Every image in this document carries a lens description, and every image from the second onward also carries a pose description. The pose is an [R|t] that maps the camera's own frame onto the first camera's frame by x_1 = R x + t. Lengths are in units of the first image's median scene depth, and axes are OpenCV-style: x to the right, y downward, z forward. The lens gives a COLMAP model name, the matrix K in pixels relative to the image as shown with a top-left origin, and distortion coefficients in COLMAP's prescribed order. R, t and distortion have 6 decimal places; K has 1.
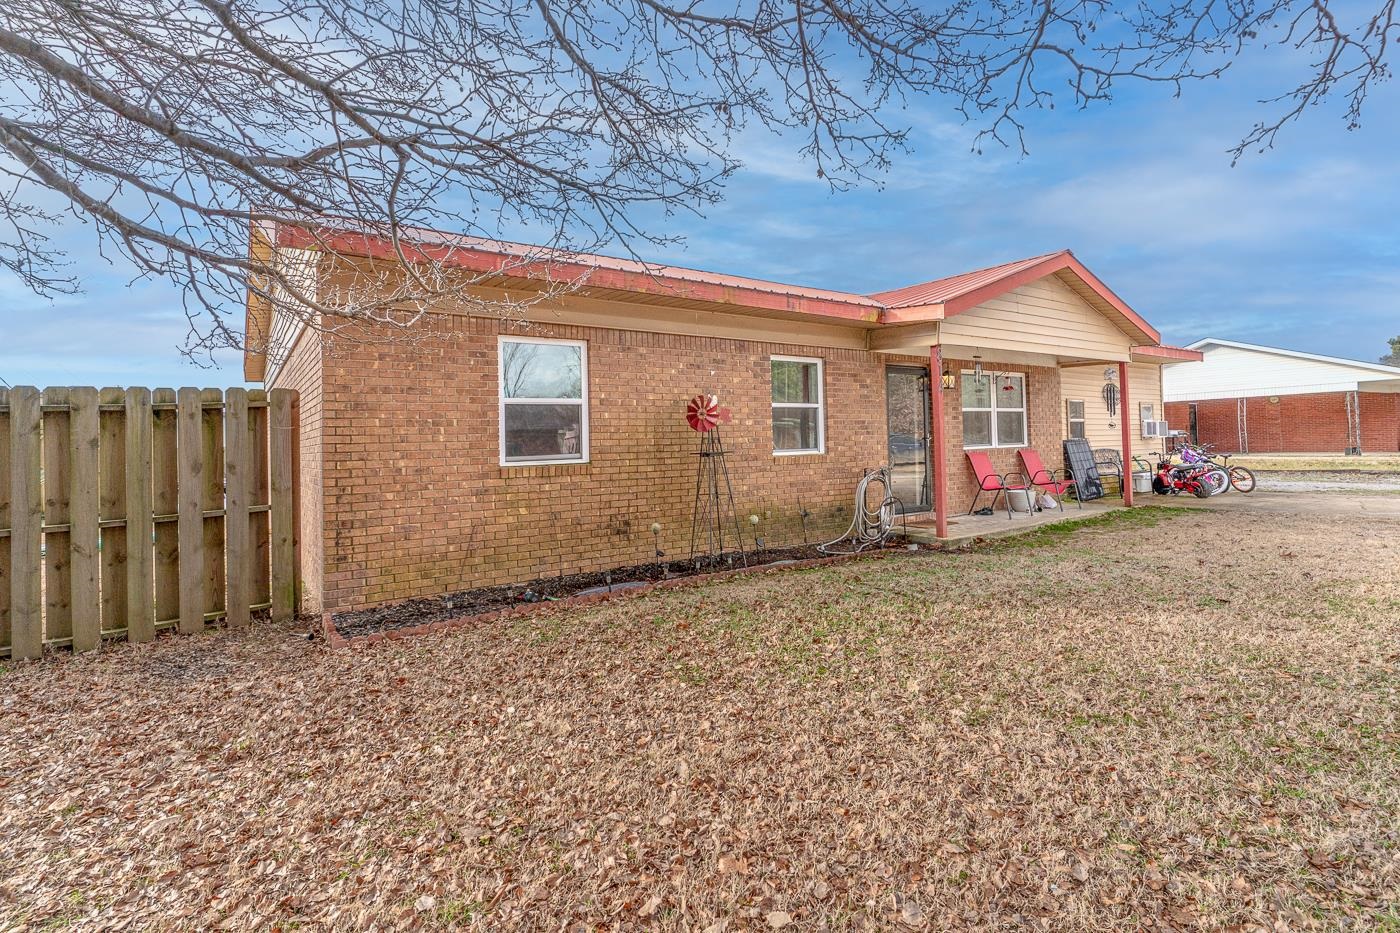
lens RADIAL K [[676.0, 0, 725.6], [0, 676.0, 425.3], [0, 0, 1]] dist [0.002784, 0.000007]
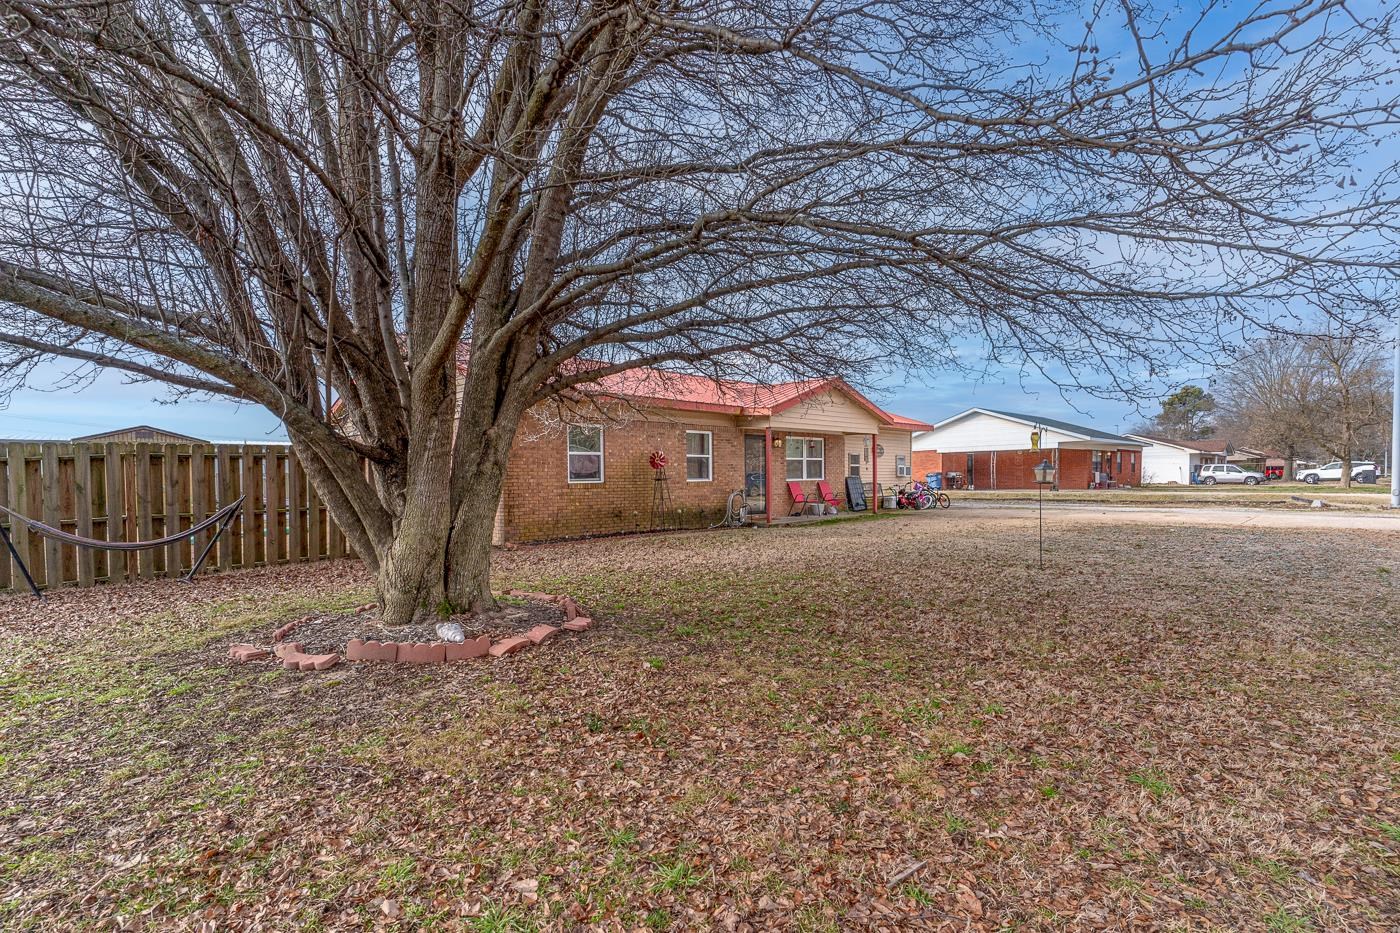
lens RADIAL K [[676.0, 0, 699.5], [0, 676.0, 472.7], [0, 0, 1]] dist [0.002784, 0.000007]
pose [[0.988860, 0.014754, 0.148116, -0.157057], [-0.016797, 0.999780, 0.012553, -0.005408], [-0.147898, -0.014902, 0.988890, -0.809812]]
